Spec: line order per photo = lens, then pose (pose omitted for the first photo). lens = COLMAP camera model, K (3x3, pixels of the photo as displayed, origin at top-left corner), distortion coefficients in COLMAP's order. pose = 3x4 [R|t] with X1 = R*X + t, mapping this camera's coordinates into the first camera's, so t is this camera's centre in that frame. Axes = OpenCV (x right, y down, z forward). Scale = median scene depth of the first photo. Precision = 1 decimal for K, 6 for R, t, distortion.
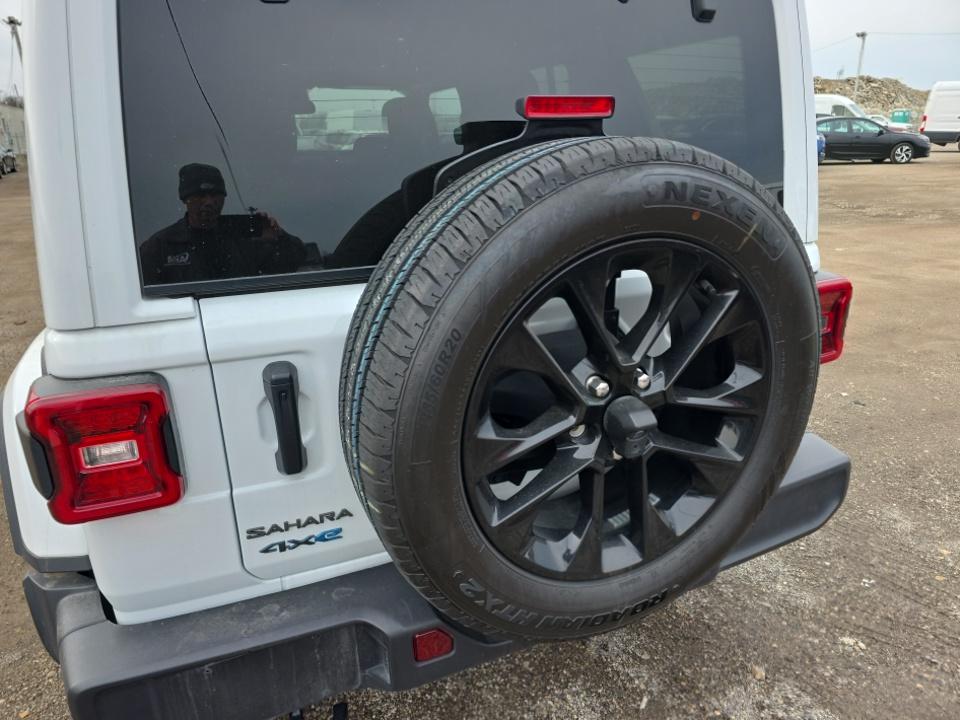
lens RADIAL K [[653.4, 0, 477.4], [0, 653.4, 371.6], [0, 0, 1]] dist [0.049478, -0.041704]
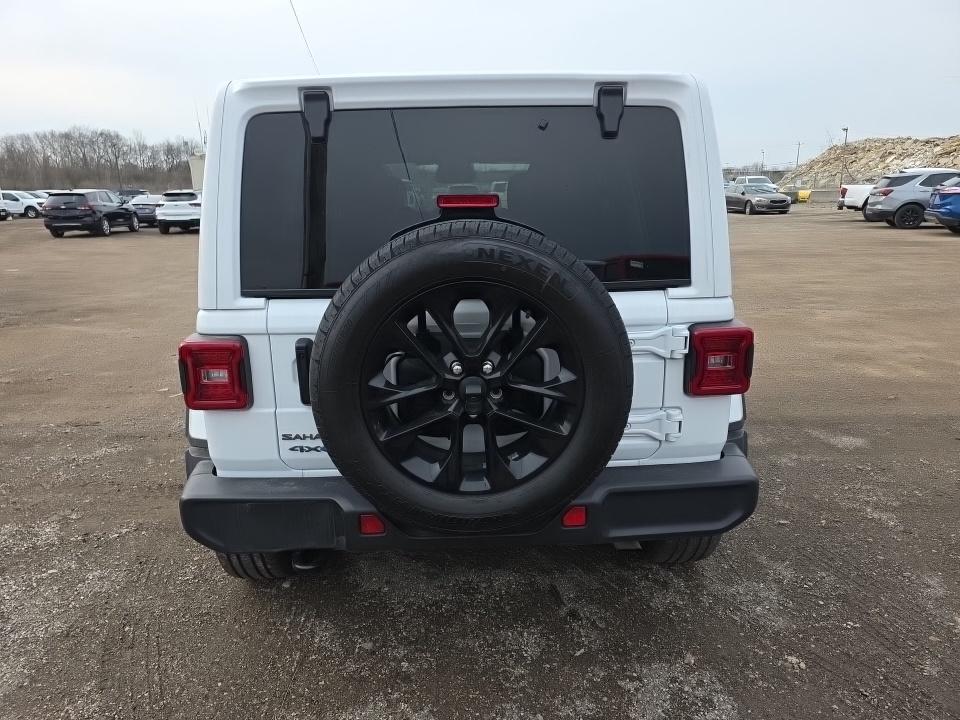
lens RADIAL K [[653.4, 0, 477.4], [0, 653.4, 371.6], [0, 0, 1]] dist [0.049478, -0.041704]
pose [[0.928181, 0.108922, -0.355832, 0.740828], [-0.133189, 0.990098, -0.044347, 0.087383], [0.347479, 0.088555, 0.933497, -0.460471]]
